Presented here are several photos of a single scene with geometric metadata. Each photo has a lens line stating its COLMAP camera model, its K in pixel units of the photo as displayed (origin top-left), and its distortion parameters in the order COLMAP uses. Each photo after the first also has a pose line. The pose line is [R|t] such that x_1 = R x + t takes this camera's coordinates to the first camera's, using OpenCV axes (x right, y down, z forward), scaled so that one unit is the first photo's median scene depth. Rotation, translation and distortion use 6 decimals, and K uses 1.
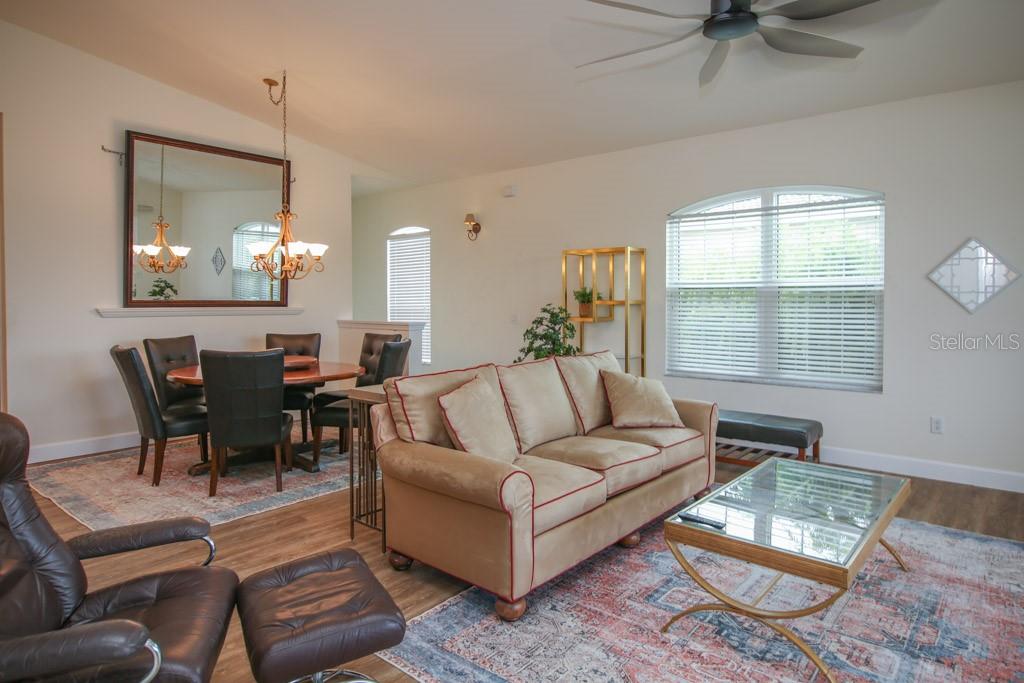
lens RADIAL K [[619.8, 0, 519.3], [0, 619.8, 316.9], [0, 0, 1]] dist [-0.003828, -0.001333]
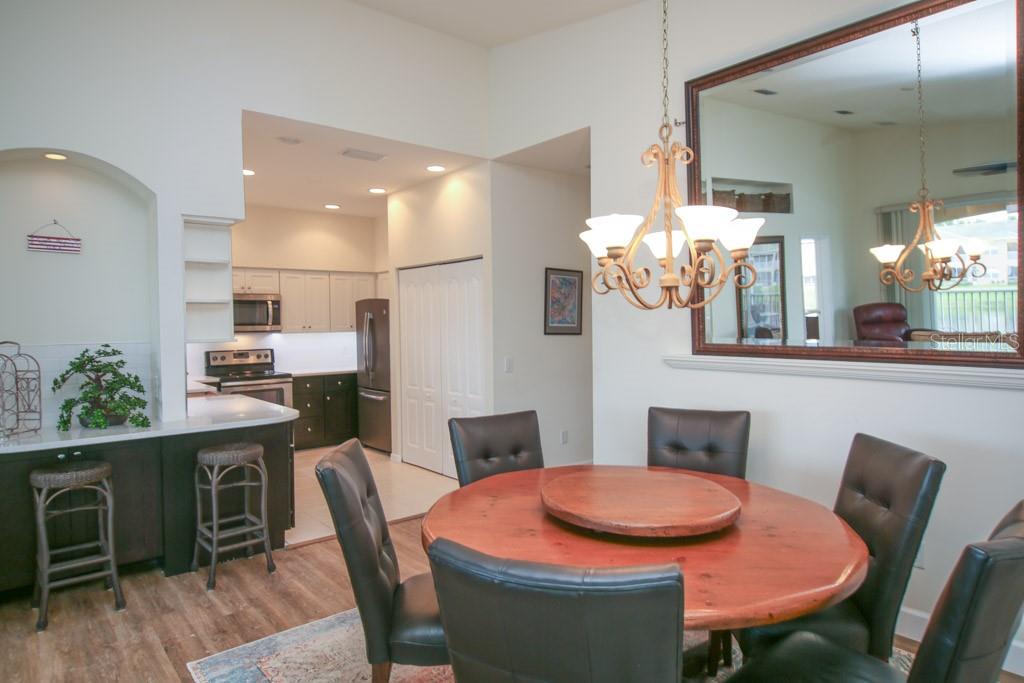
lens RADIAL K [[616.1, 0, 512.0], [0, 616.1, 341.5], [0, 0, 1]] dist [-0.002211, -0.003744]
pose [[-0.174823, 0.030884, -0.984115, 0.039595], [-0.014873, 0.999311, 0.034003, -0.047679], [0.984487, 0.020581, -0.174243, 0.900553]]
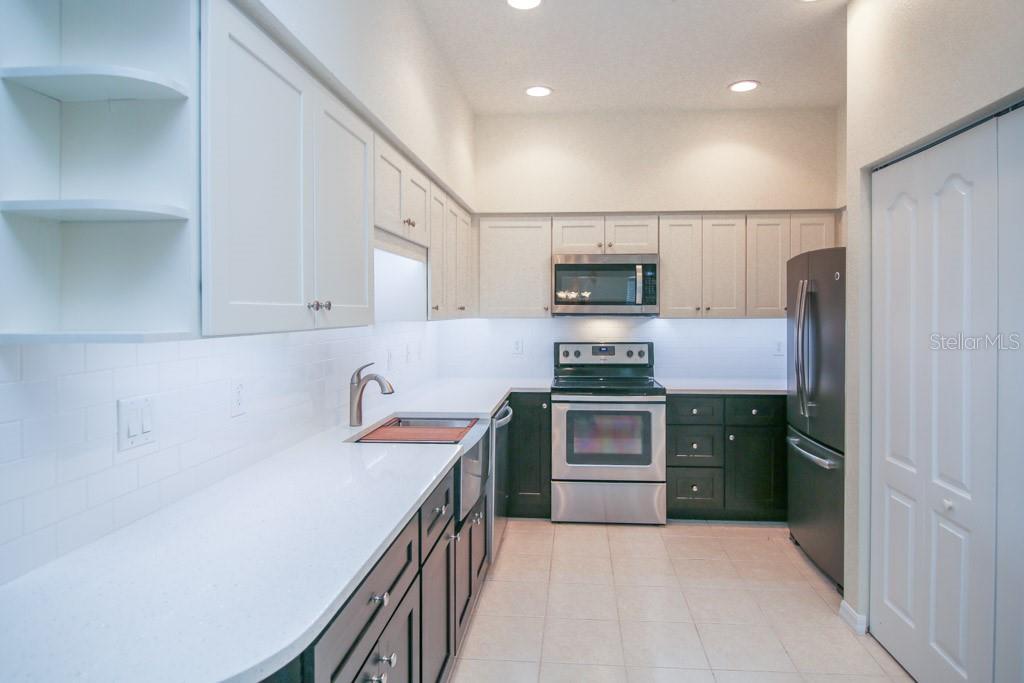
lens RADIAL K [[585.6, 0, 530.2], [0, 585.6, 316.7], [0, 0, 1]] dist [0.000471, -0.000812]
pose [[-0.812294, 0.005234, -0.583225, -0.572712], [-0.016333, 0.999363, 0.031717, -0.036776], [0.583020, 0.035289, -0.811691, 0.709874]]
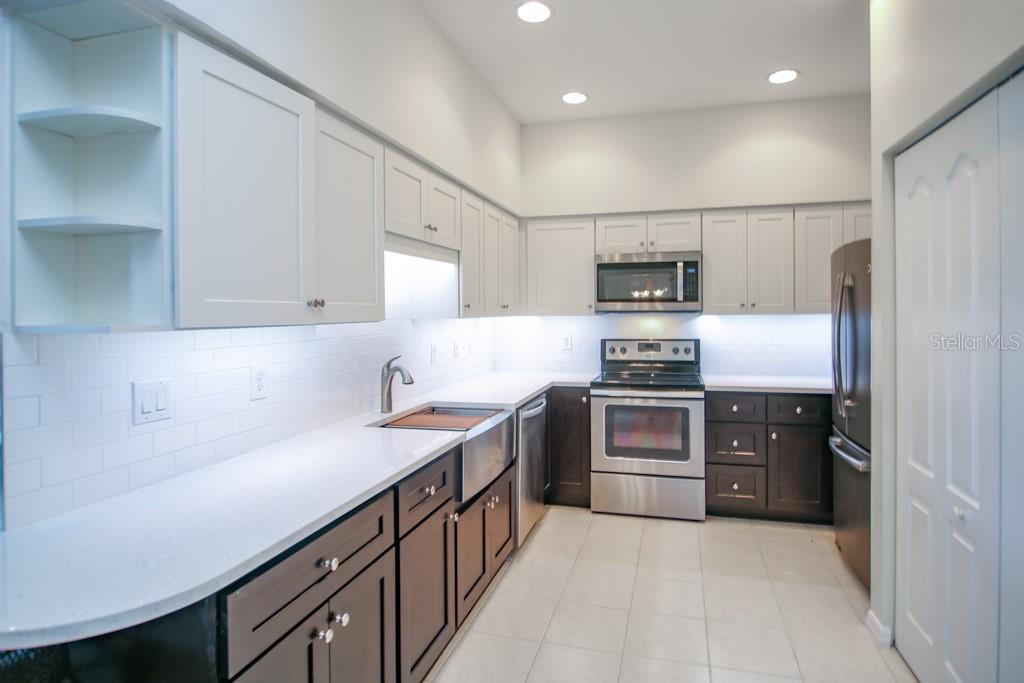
lens RADIAL K [[558.4, 0, 528.5], [0, 558.4, 316.1], [0, 0, 1]] dist [-0.000276, -0.001147]
pose [[-0.904928, 0.009602, -0.425456, -0.636718], [-0.004974, 0.999439, 0.033134, -0.034927], [0.425535, 0.032100, -0.904372, 0.749939]]
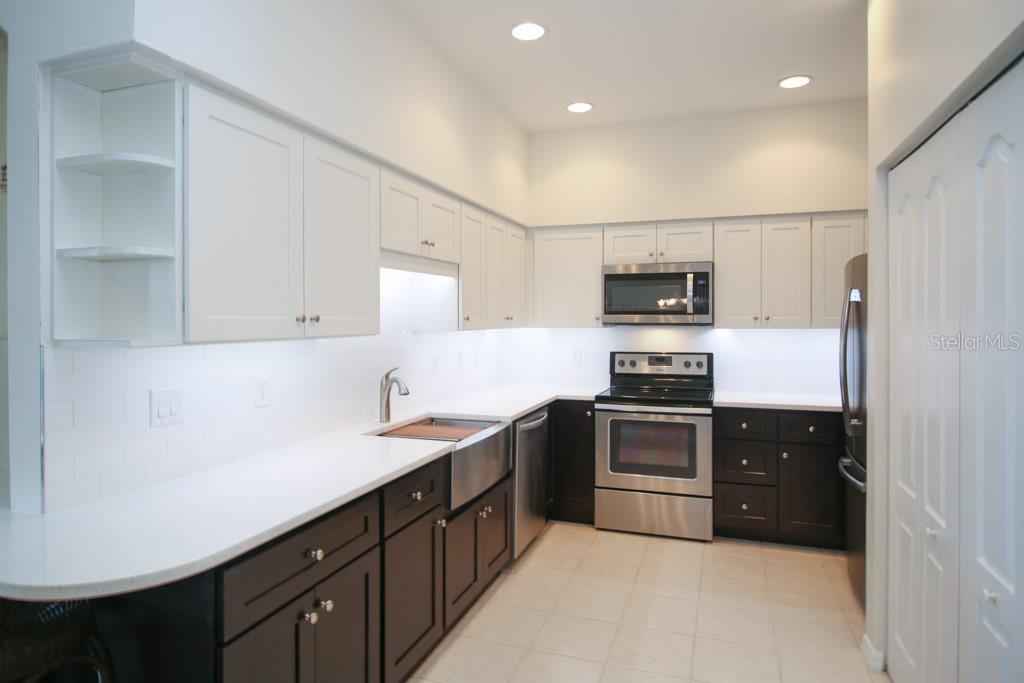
lens RADIAL K [[601.1, 0, 510.9], [0, 601.1, 321.8], [0, 0, 1]] dist [0.002624, 0.001278]
pose [[-0.936471, 0.002778, -0.350735, -0.647964], [-0.008665, 0.999480, 0.031053, -0.042269], [0.350639, 0.032119, -0.935960, 0.803670]]
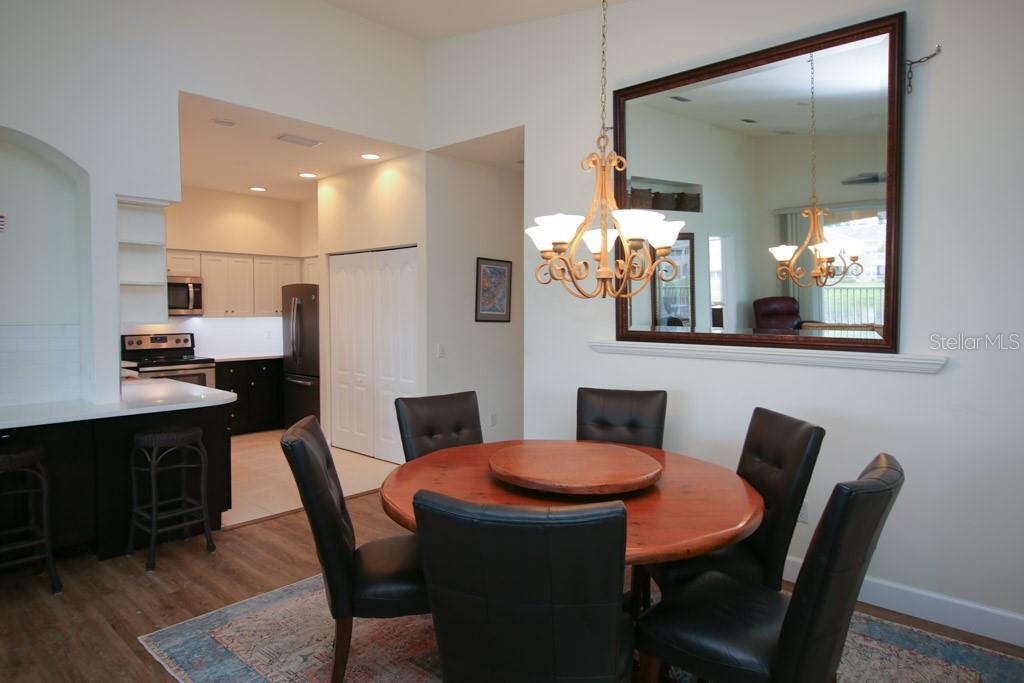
lens RADIAL K [[616.1, 0, 512.0], [0, 616.1, 341.5], [0, 0, 1]] dist [-0.002211, -0.003744]
pose [[-0.041560, 0.048295, -0.997968, 0.085044], [-0.028978, 0.998353, 0.049520, -0.045333], [0.998716, 0.030977, -0.040092, 0.883157]]
